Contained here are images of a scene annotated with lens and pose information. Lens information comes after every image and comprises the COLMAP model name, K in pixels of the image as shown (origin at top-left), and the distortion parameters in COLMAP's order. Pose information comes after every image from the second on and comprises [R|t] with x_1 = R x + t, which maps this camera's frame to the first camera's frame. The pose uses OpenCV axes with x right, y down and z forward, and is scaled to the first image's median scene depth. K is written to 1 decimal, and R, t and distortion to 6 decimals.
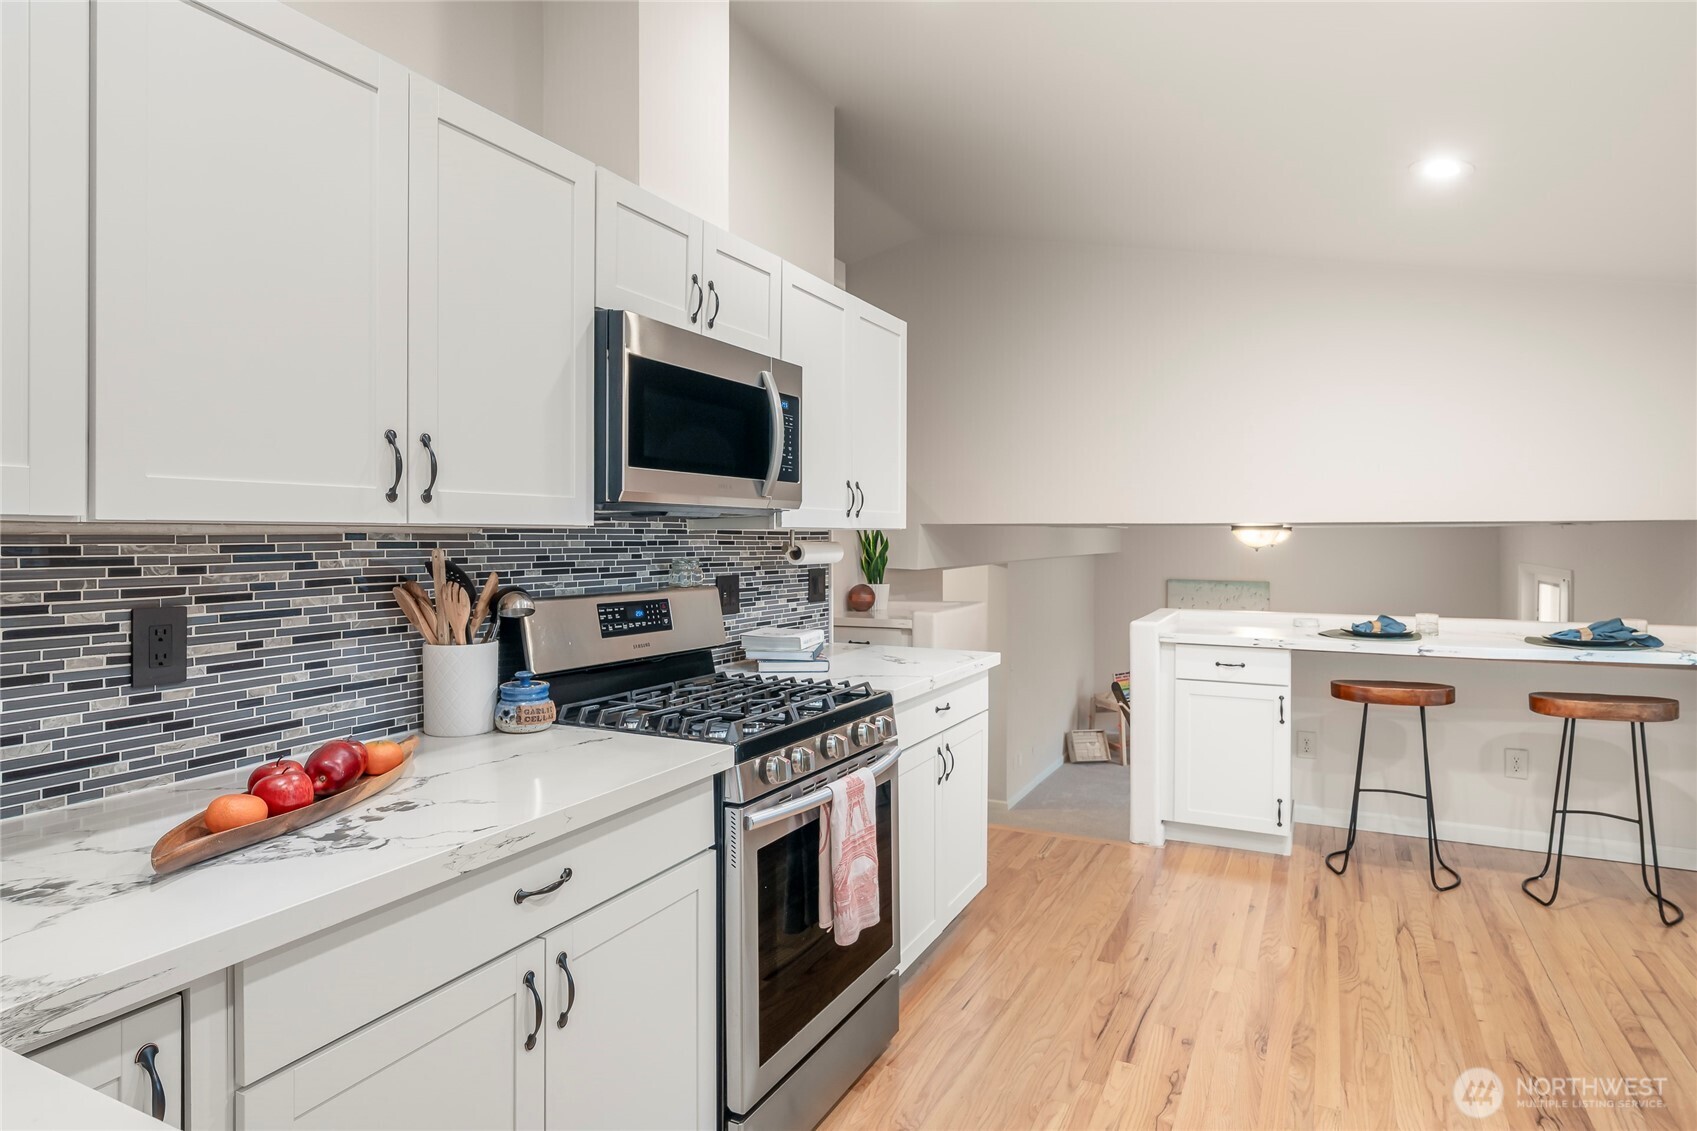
lens RADIAL K [[973.6, 0, 839.0], [0, 973.6, 528.9], [0, 0, 1]] dist [-0.000601, -0.000216]
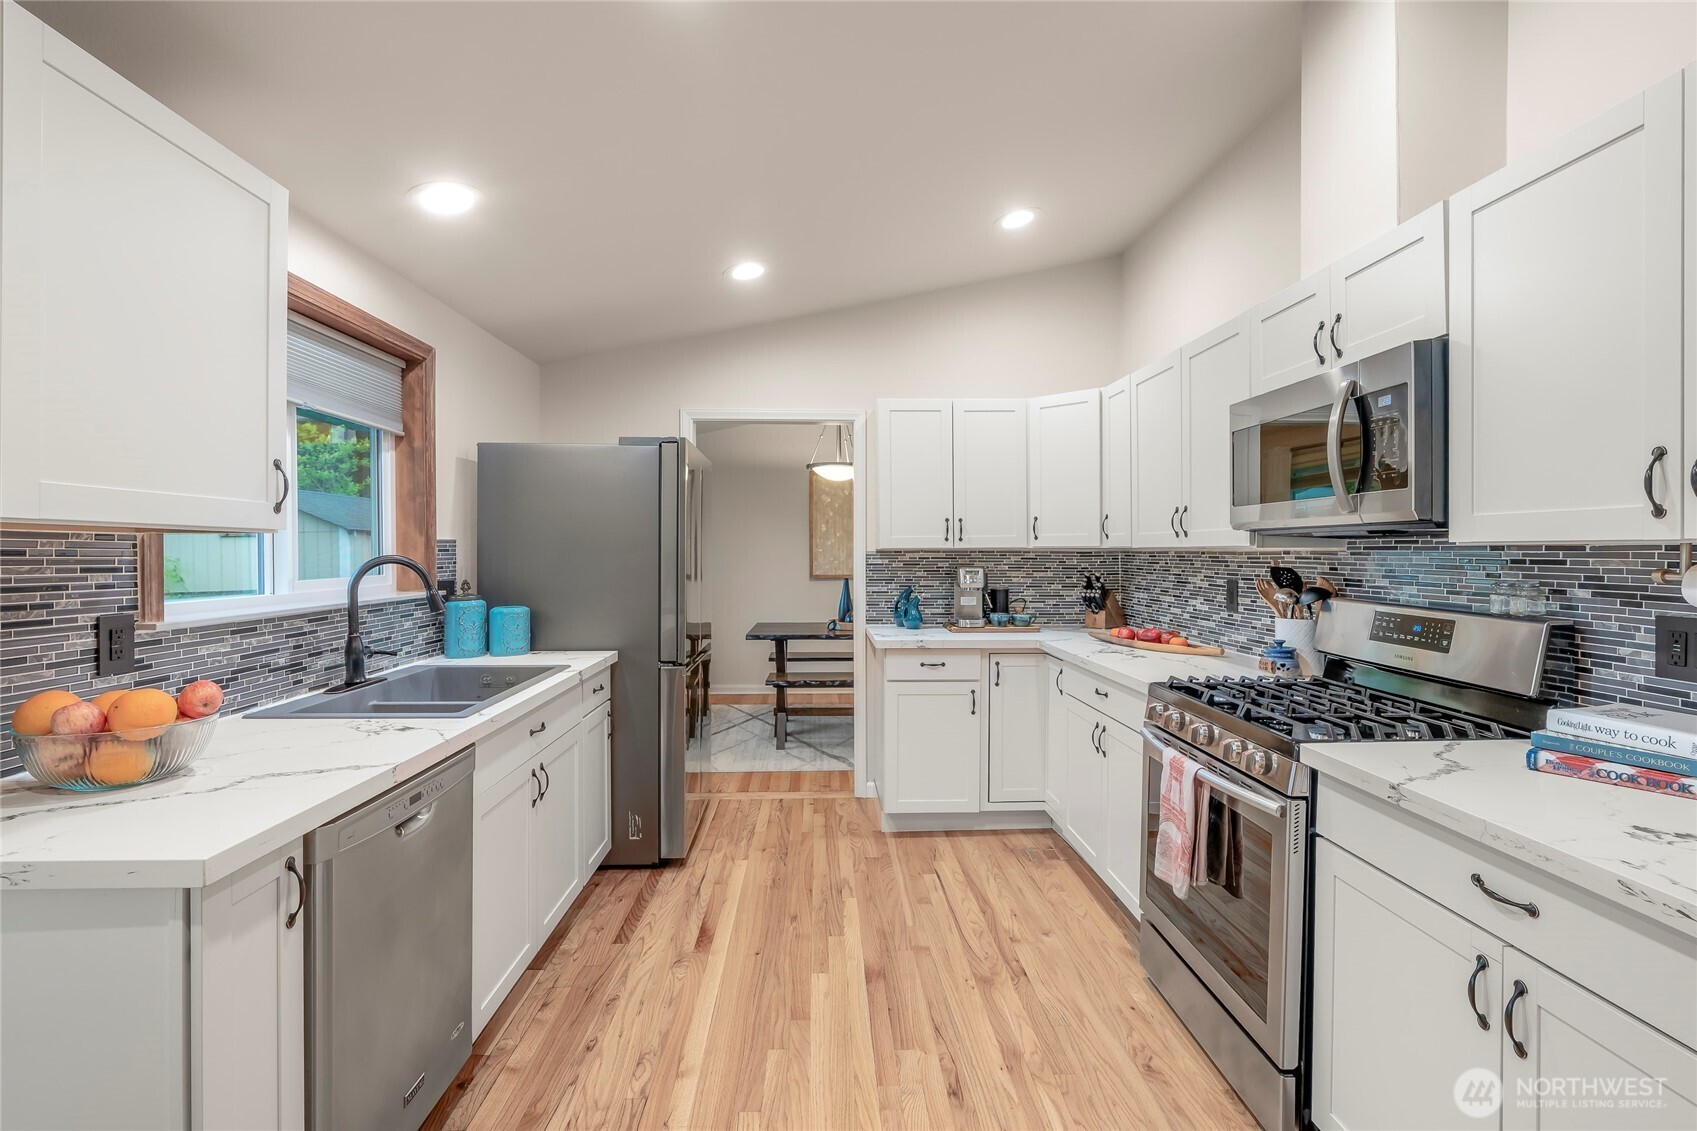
lens RADIAL K [[773.5, 0, 849.1], [0, 773.5, 554.9], [0, 0, 1]] dist [-0.032708, 0.002301]
pose [[-0.875417, -0.001595, -0.483366, 0.749796], [-0.001551, 0.999999, -0.000491, 0.011245], [0.483366, 0.000320, -0.875418, 1.494153]]
